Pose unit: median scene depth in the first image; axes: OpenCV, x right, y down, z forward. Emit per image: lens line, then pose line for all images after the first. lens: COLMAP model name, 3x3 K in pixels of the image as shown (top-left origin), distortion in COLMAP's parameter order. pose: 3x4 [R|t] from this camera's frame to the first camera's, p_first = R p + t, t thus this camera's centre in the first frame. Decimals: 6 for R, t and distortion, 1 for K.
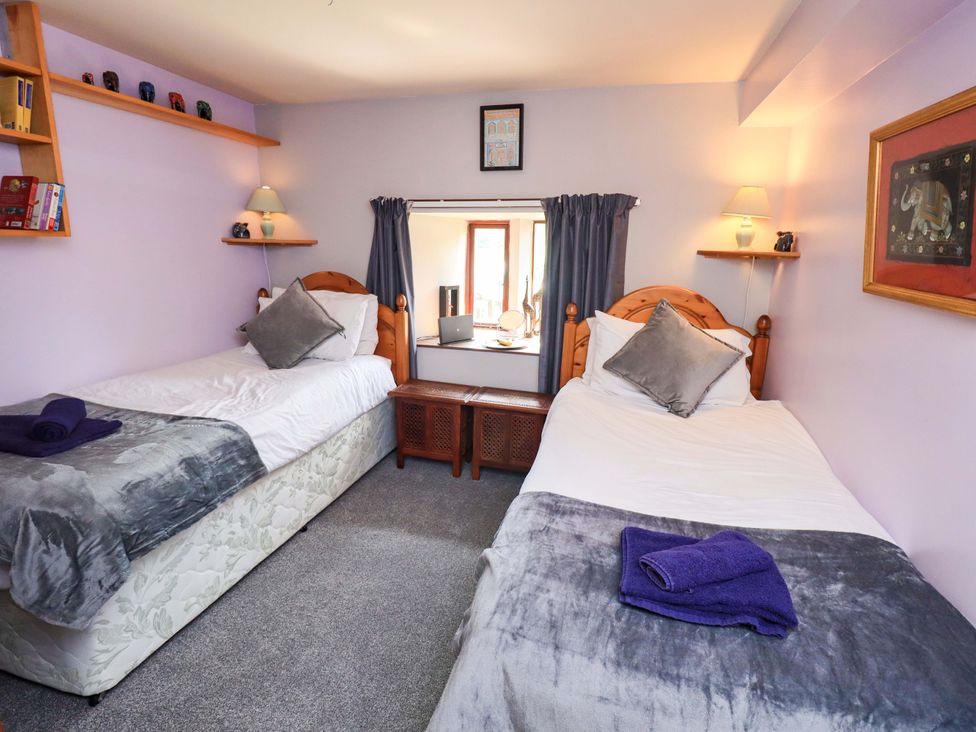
lens RADIAL K [[507.3, 0, 487.8], [0, 507.3, 364.3], [0, 0, 1]] dist [0.007449, -0.004542]
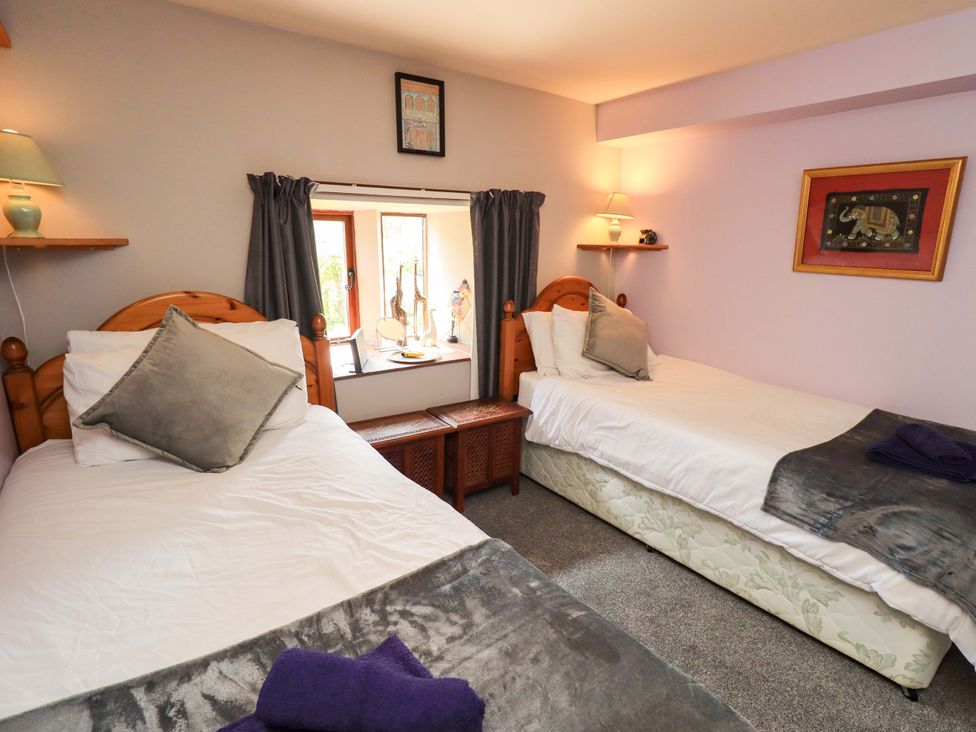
lens RADIAL K [[507.3, 0, 487.6], [0, 507.3, 362.5], [0, 0, 1]] dist [0.007449, -0.004542]
pose [[0.626704, -0.195883, 0.754236, -0.629357], [0.181406, 0.977972, 0.103257, -0.110975], [-0.757848, 0.072111, 0.648434, 0.396759]]
